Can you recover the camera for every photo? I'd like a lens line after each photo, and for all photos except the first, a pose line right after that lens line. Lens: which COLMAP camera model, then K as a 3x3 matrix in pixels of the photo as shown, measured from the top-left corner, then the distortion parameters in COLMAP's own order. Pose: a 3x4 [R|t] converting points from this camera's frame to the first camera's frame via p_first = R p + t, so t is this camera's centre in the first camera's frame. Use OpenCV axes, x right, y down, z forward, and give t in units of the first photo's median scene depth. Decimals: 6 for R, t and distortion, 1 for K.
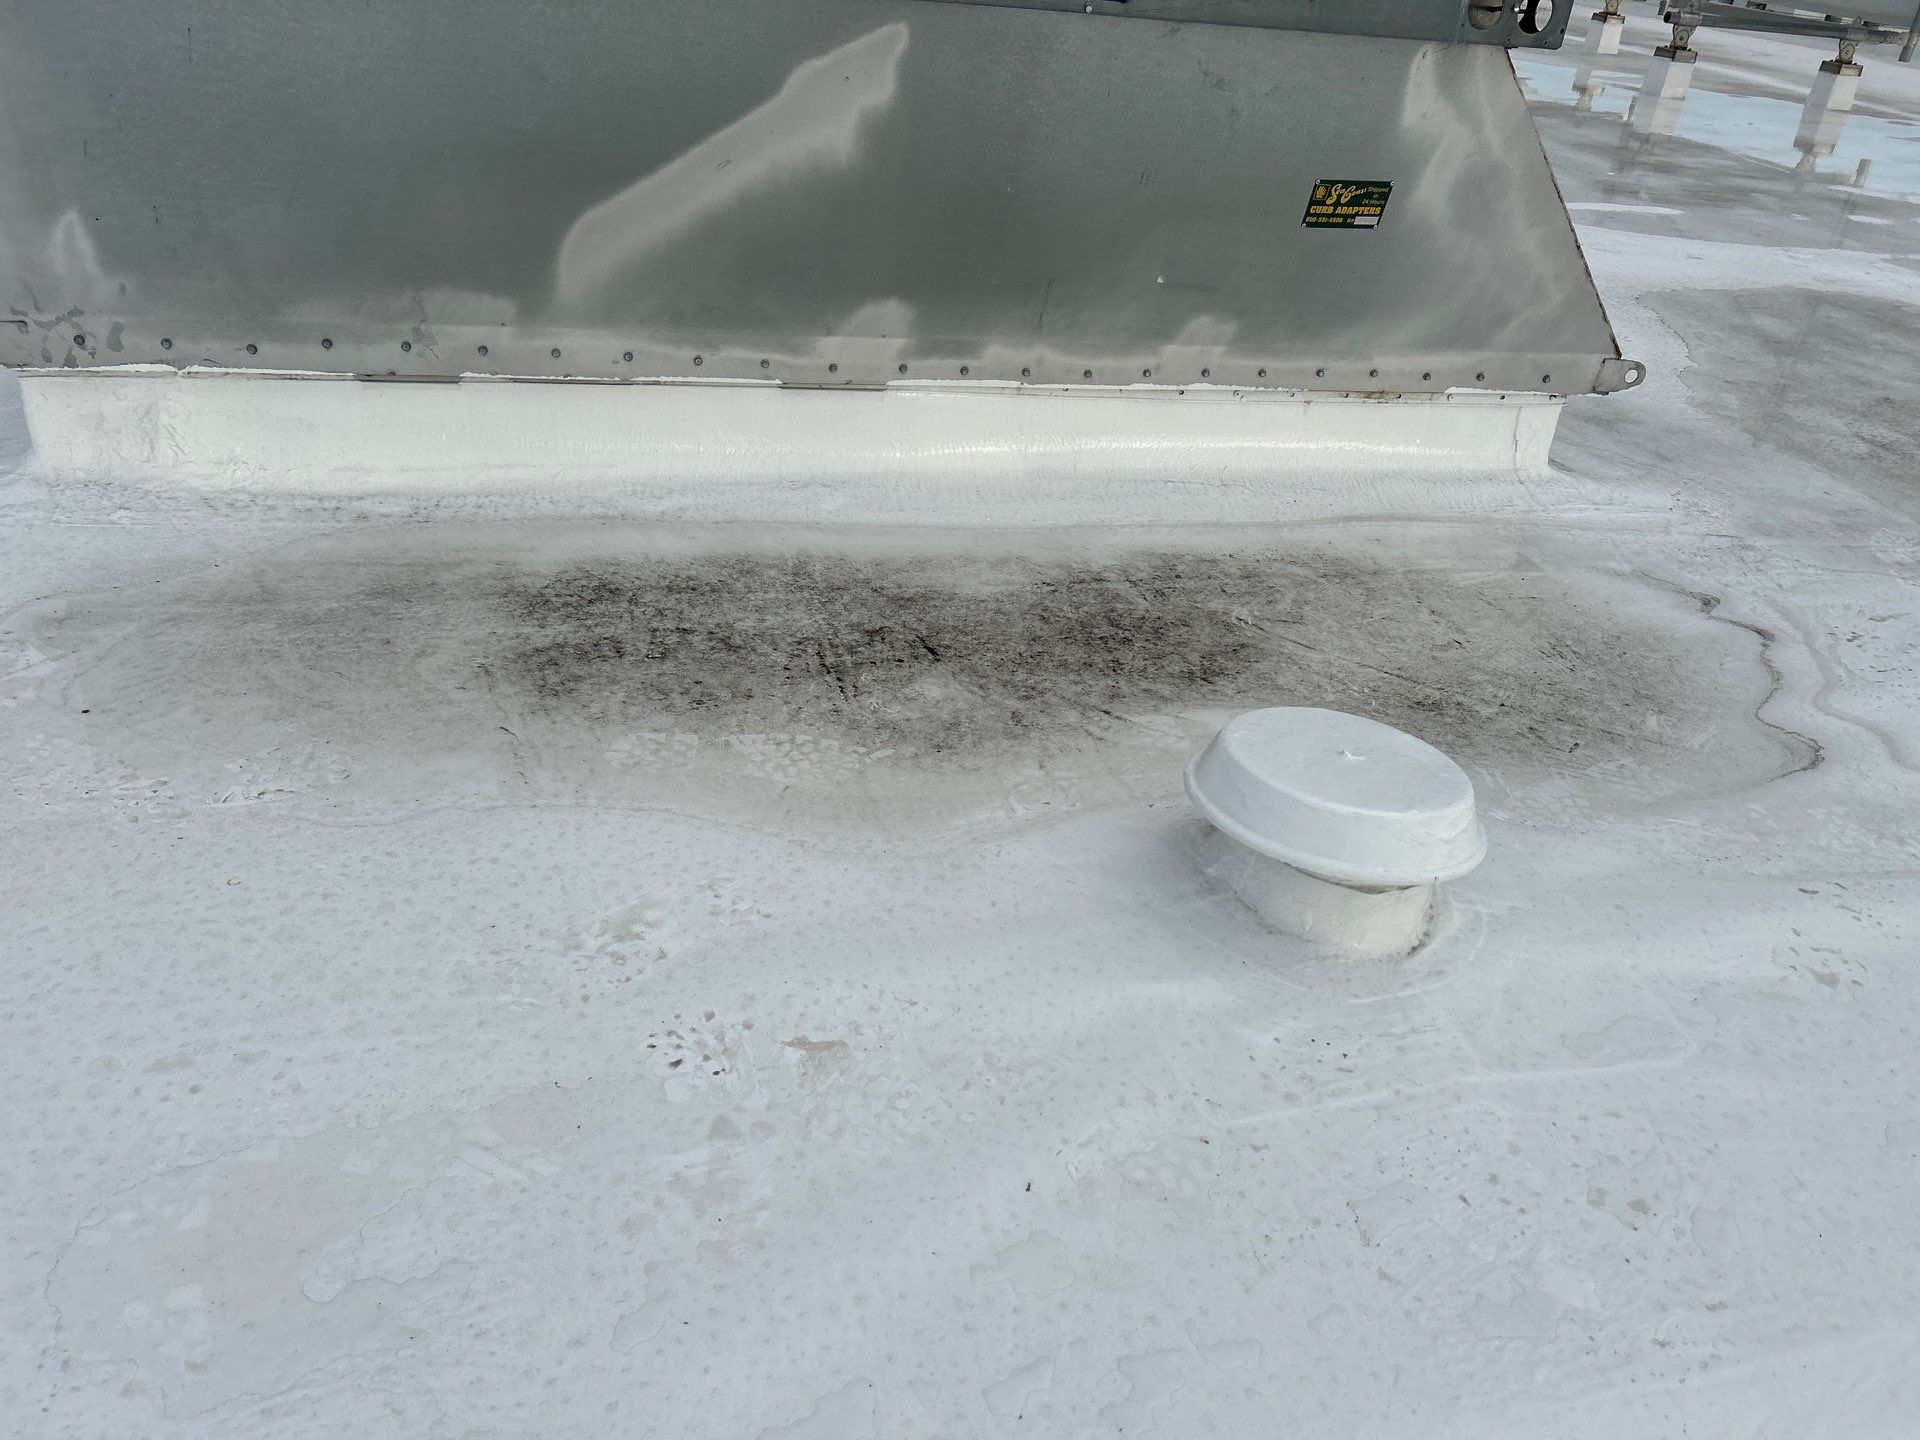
lens RADIAL K [[1436.5, 0, 920.3], [0, 1436.5, 737.4], [0, 0, 1]] dist [0.047964, -0.054101]
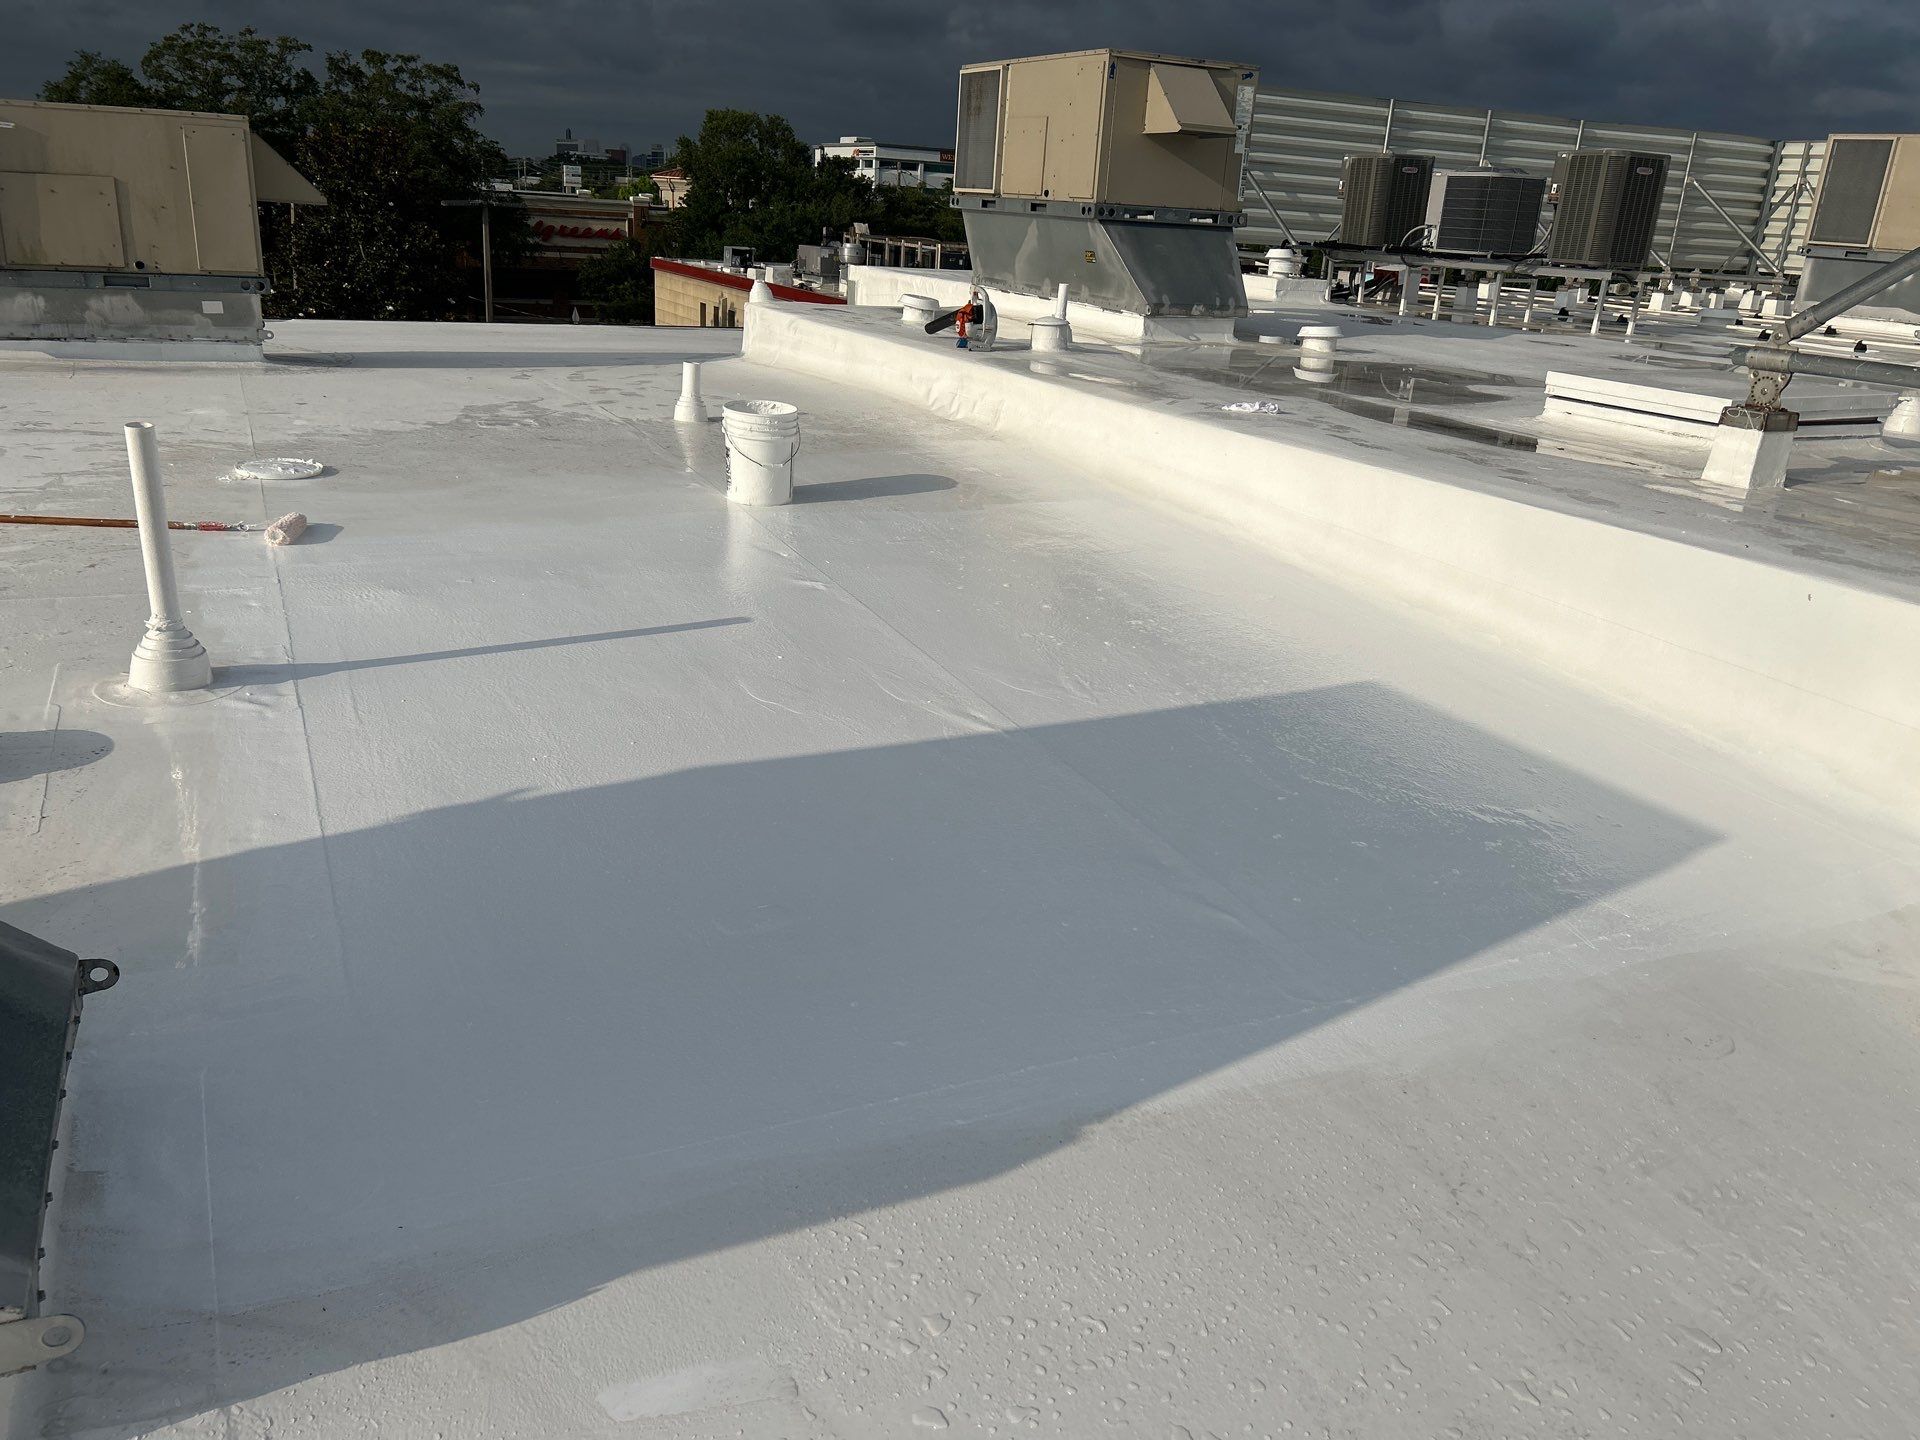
lens RADIAL K [[1436.5, 0, 971.4], [0, 1436.5, 741.9], [0, 0, 1]] dist [0.047964, -0.054101]
pose [[0.235037, 0.269042, -0.934010, 4.650756], [-0.539903, 0.835189, 0.104714, 0.591735], [0.808247, 0.479663, 0.341557, -0.082887]]
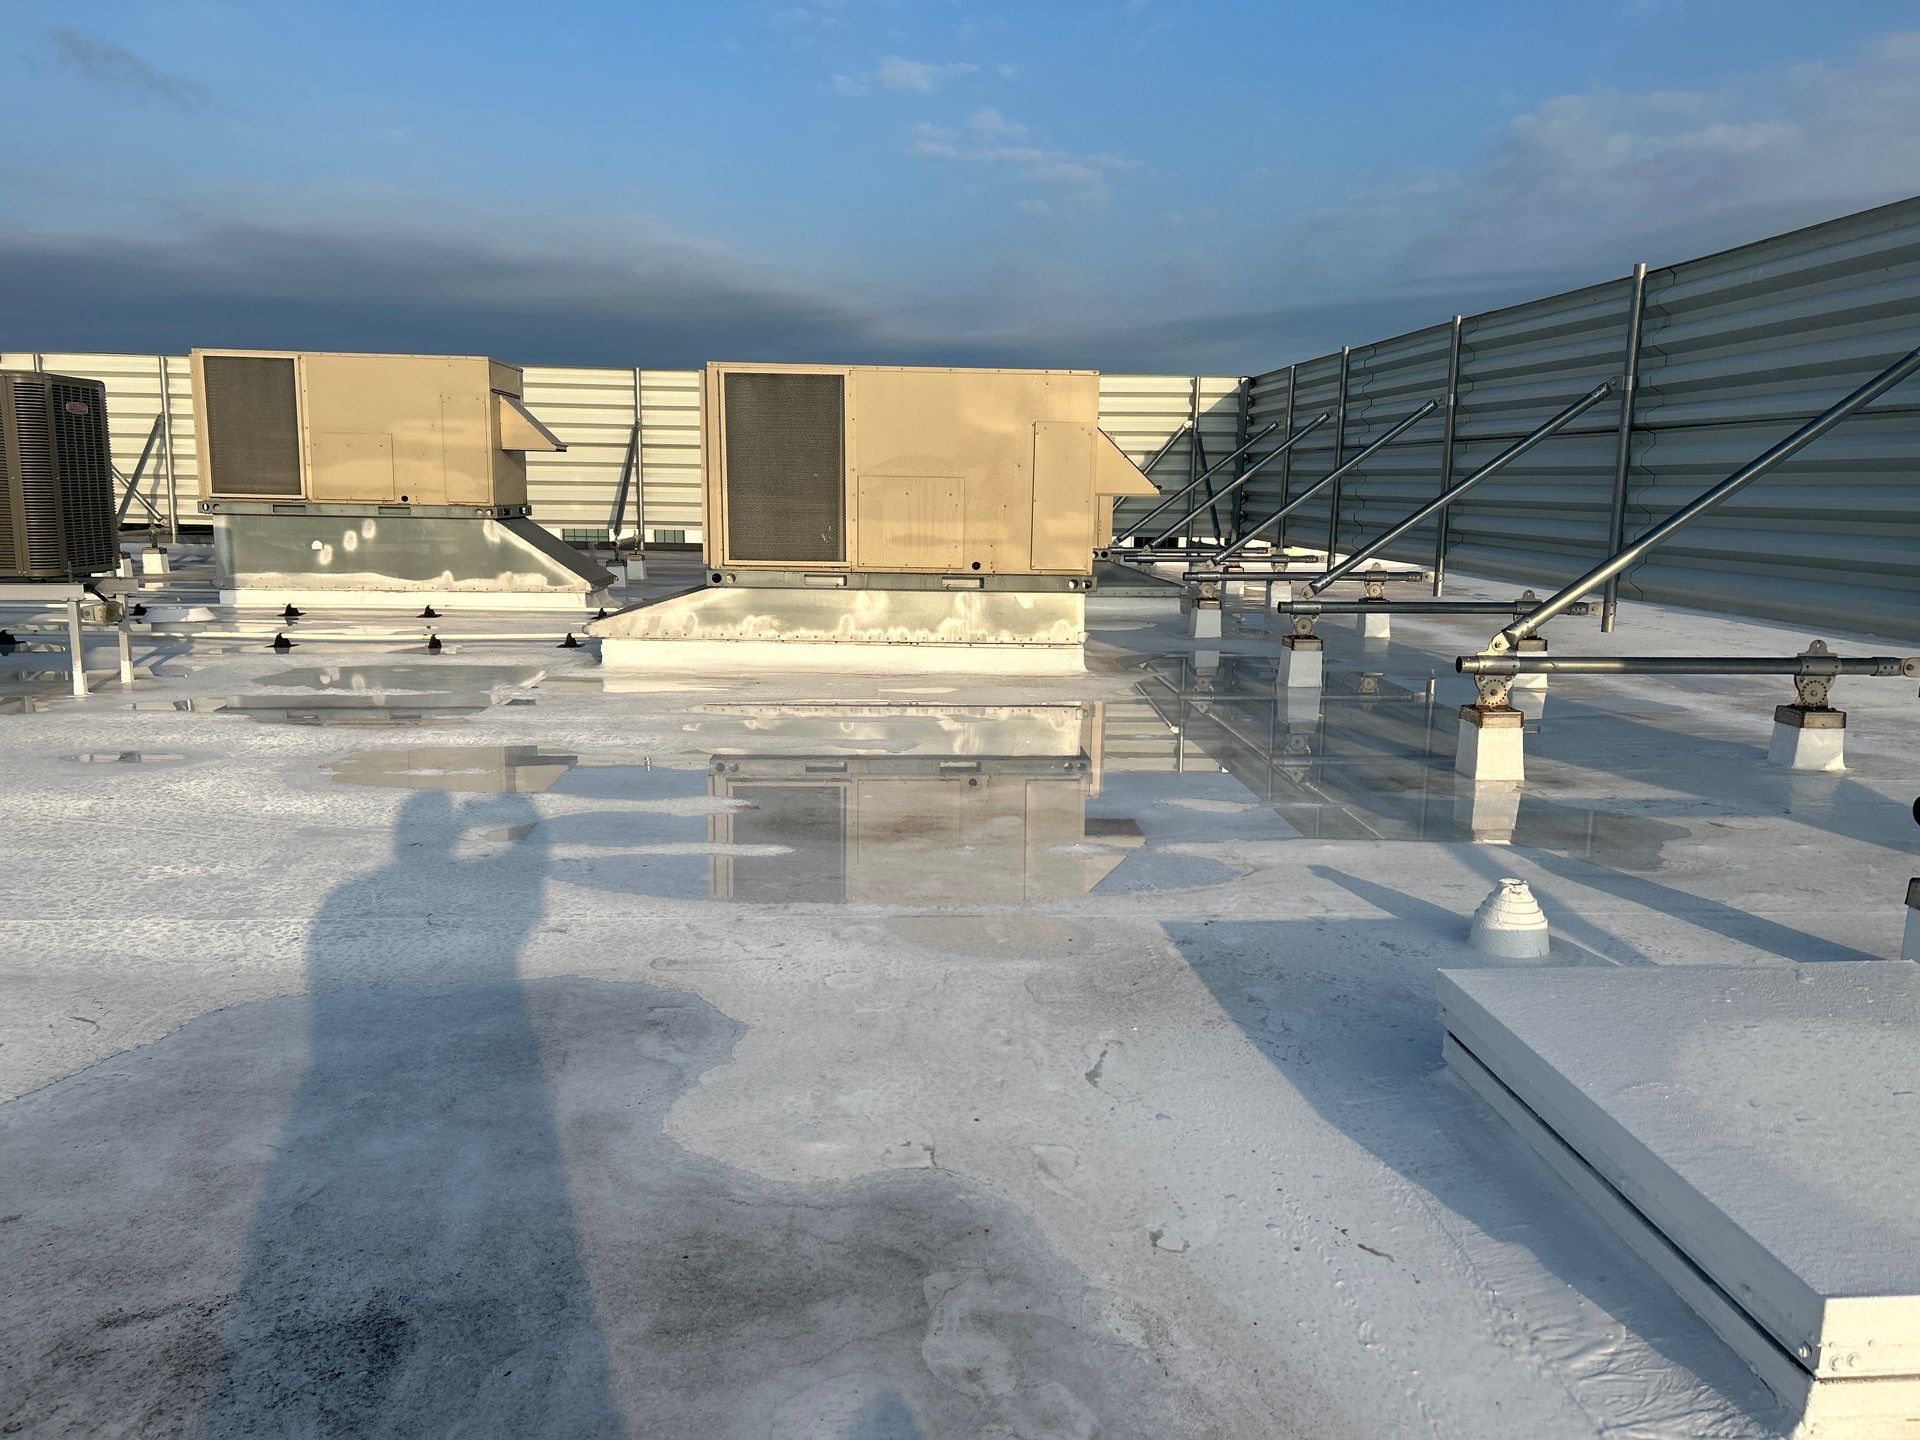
lens RADIAL K [[1436.5, 0, 970.7], [0, 1436.5, 733.0], [0, 0, 1]] dist [0.047964, -0.054101]
pose [[0.985213, -0.044821, -0.165370, 1.808499], [-0.020238, 0.927978, -0.372086, -0.305007], [0.170137, 0.369931, 0.913348, 0.628159]]
